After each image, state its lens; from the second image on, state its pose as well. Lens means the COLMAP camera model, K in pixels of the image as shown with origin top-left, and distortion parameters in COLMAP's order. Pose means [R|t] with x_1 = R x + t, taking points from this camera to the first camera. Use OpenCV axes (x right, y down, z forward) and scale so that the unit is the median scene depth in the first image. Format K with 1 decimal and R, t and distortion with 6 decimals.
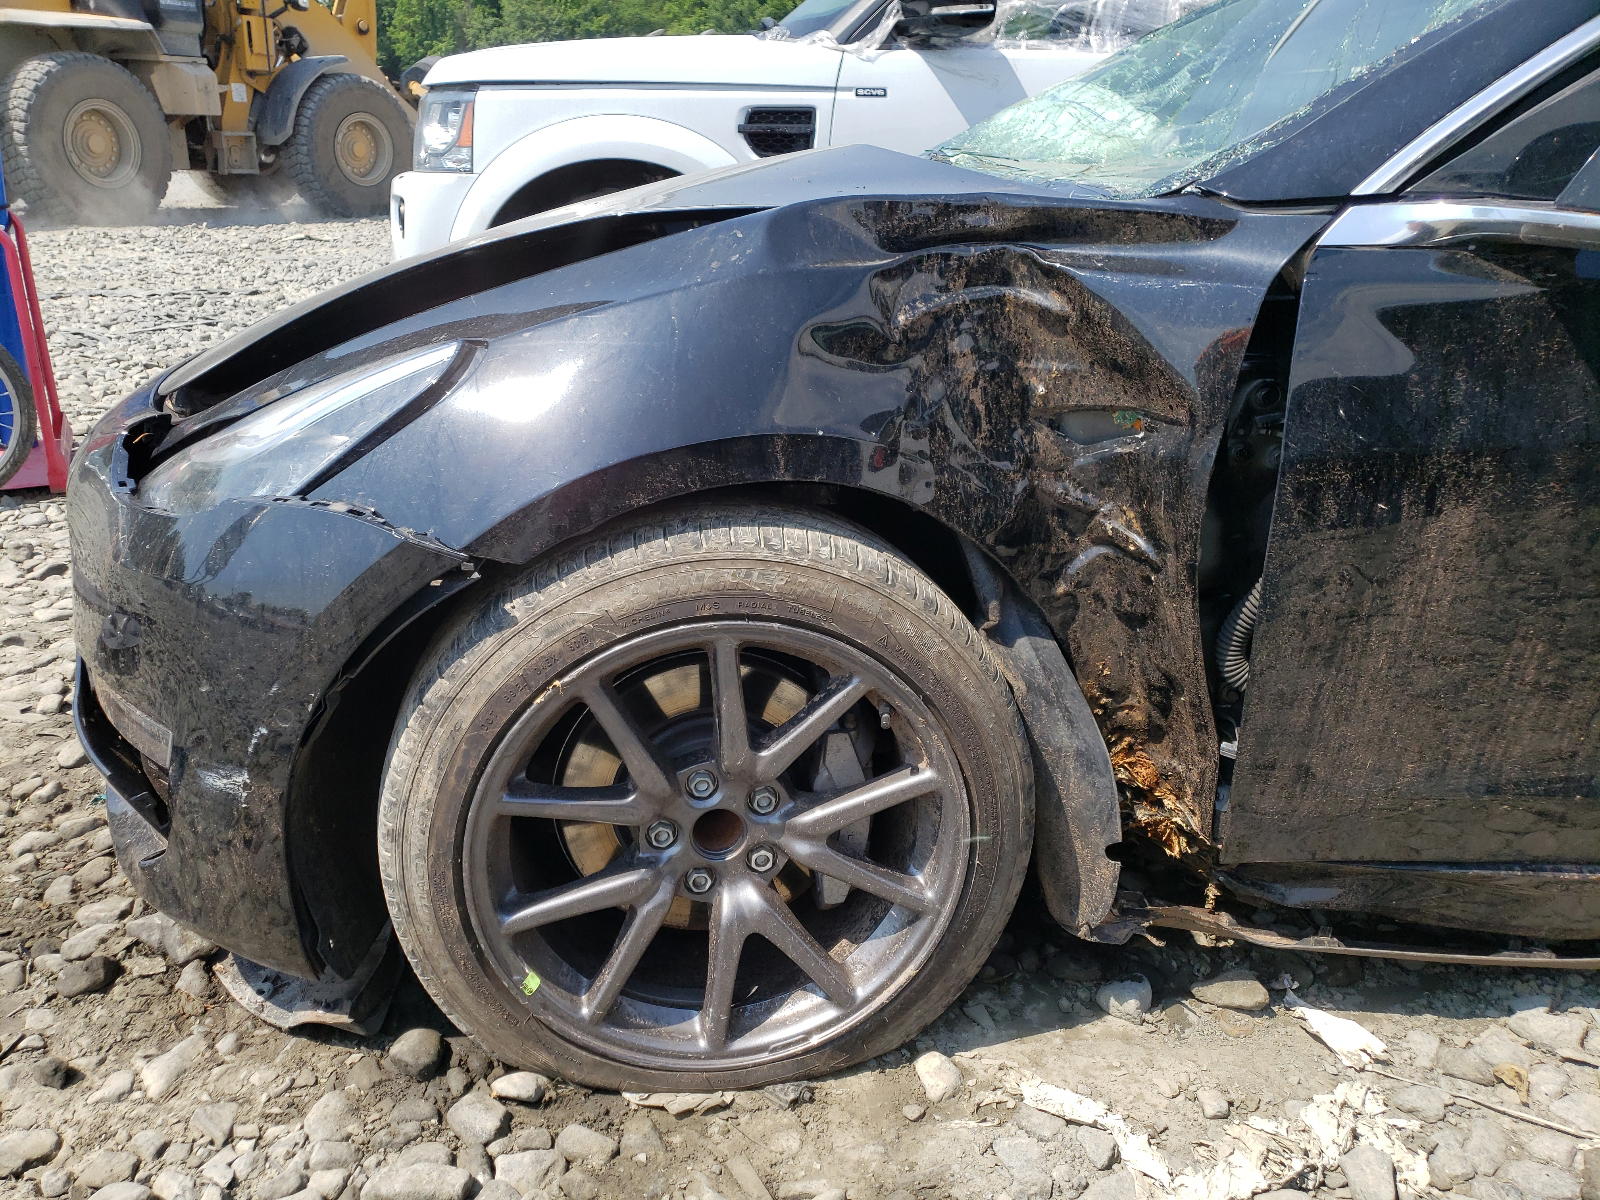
lens RADIAL K [[1250.2, 0, 800.0], [0, 1250.2, 636.4], [0, 0, 1]] dist [0.000034, 0.001884]
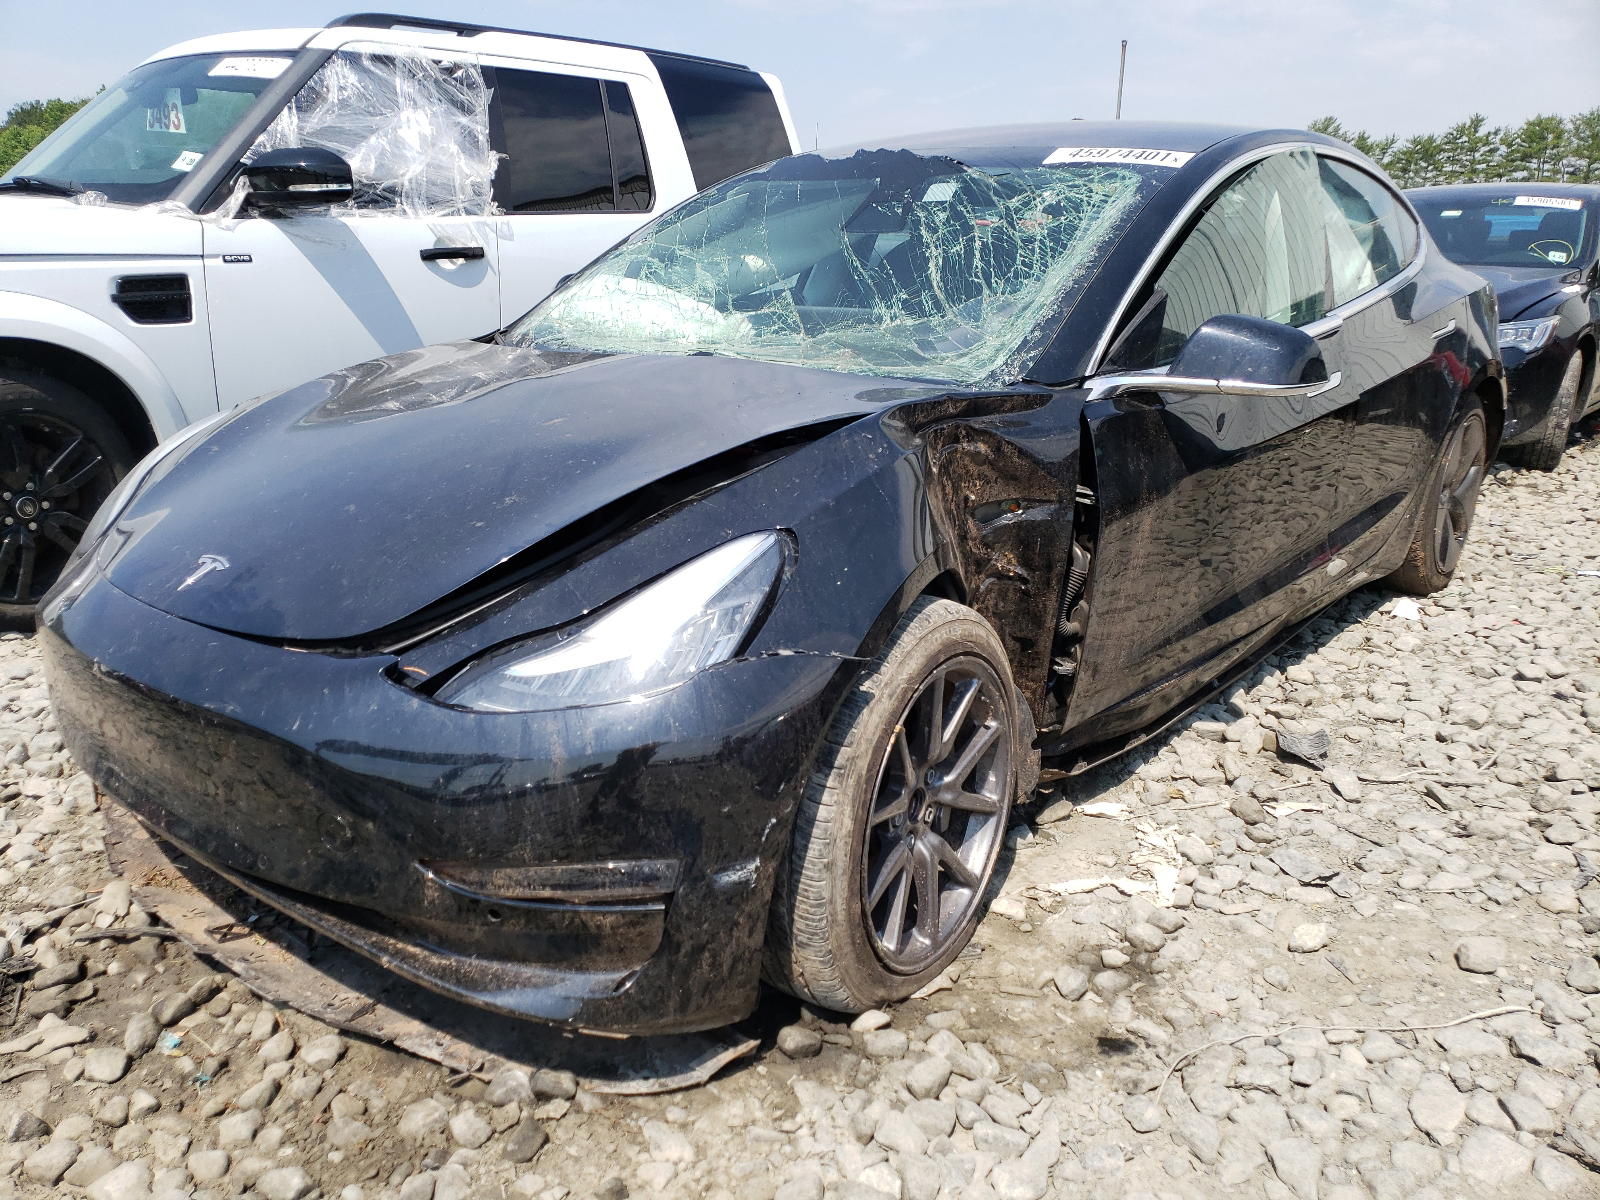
lens RADIAL K [[1210.3, 0, 800.0], [0, 1210.3, 600.0], [0, 0, 1]] dist [0.023123, -0.000383]
pose [[0.690143, -0.224003, 0.688132, -1.128880], [0.278209, 0.959938, 0.033460, -0.175549], [-0.668058, 0.168352, 0.724814, -0.043103]]
